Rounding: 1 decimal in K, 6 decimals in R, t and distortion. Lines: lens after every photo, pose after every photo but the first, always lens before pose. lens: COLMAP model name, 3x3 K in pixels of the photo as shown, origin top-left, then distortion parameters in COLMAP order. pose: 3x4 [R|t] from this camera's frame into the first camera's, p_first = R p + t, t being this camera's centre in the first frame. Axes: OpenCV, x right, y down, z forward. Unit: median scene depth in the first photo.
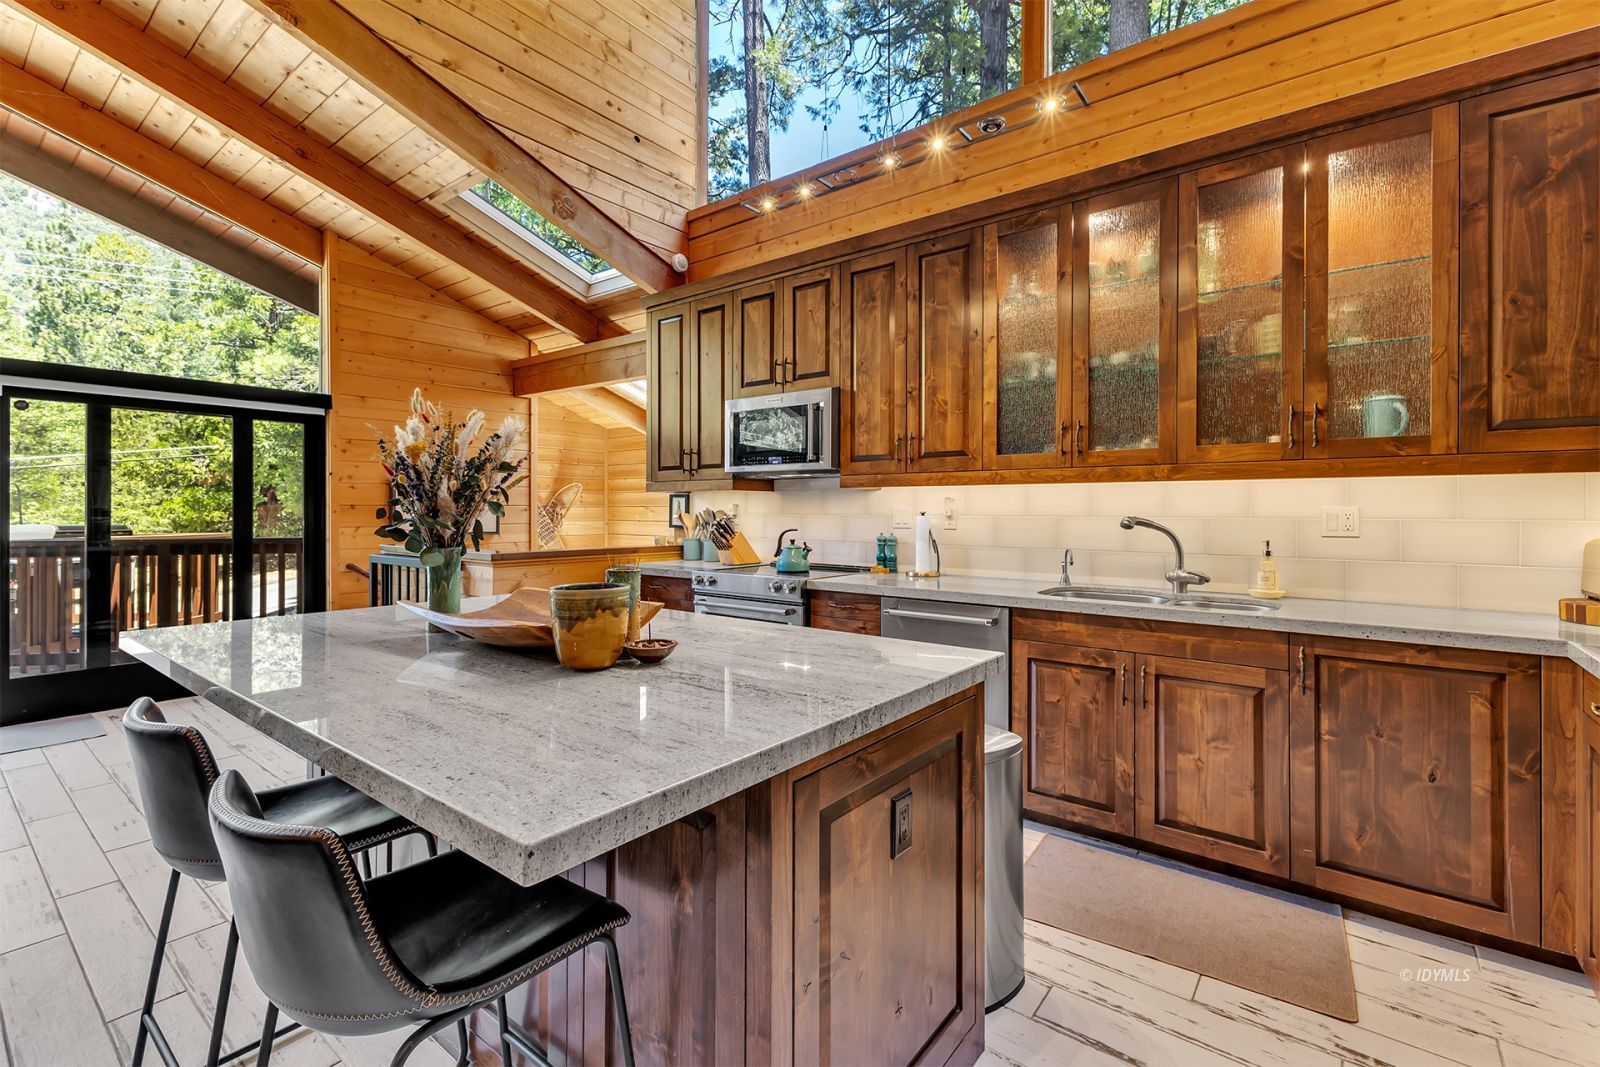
lens RADIAL K [[709.4, 0, 809.1], [0, 709.4, 506.9], [0, 0, 1]] dist [0.001990, -0.001102]
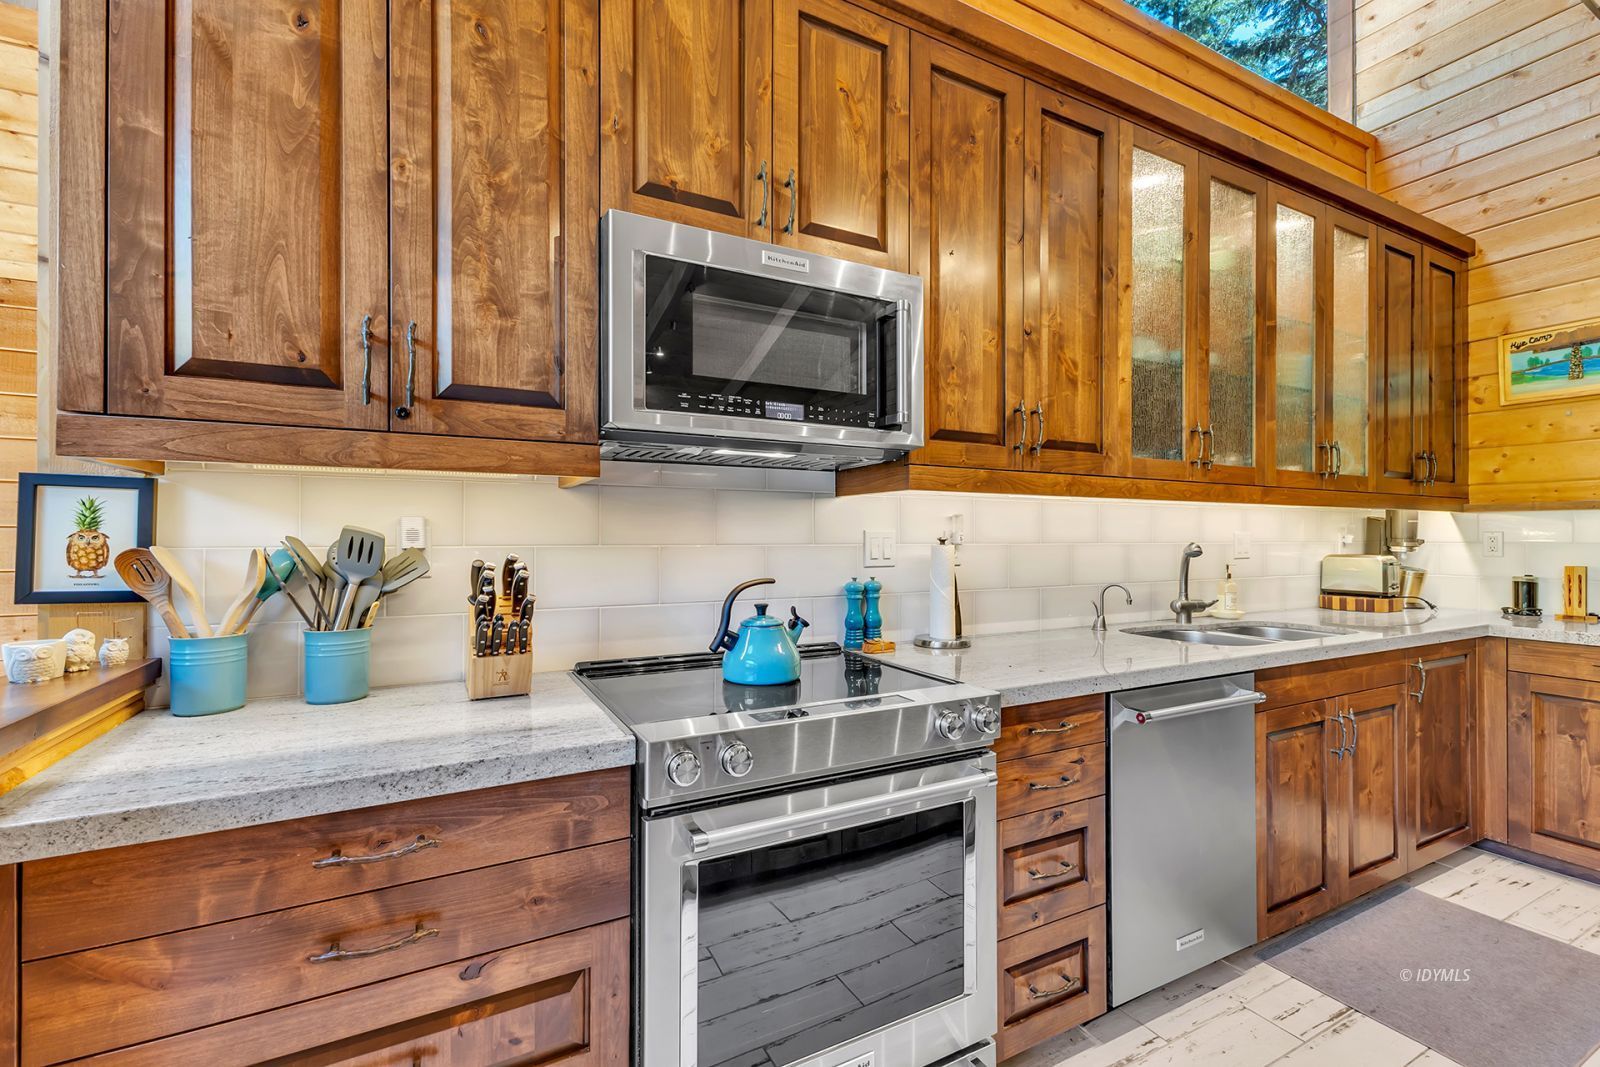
lens RADIAL K [[694.1, 0, 800.0], [0, 694.1, 533.5], [0, 0, 1]] dist [0.003614, -0.000370]
pose [[0.411526, 0.001465, 0.911397, -0.613551], [-0.005358, 0.999985, 0.000813, 0.004878], [-0.911382, -0.005218, 0.411527, 1.261658]]
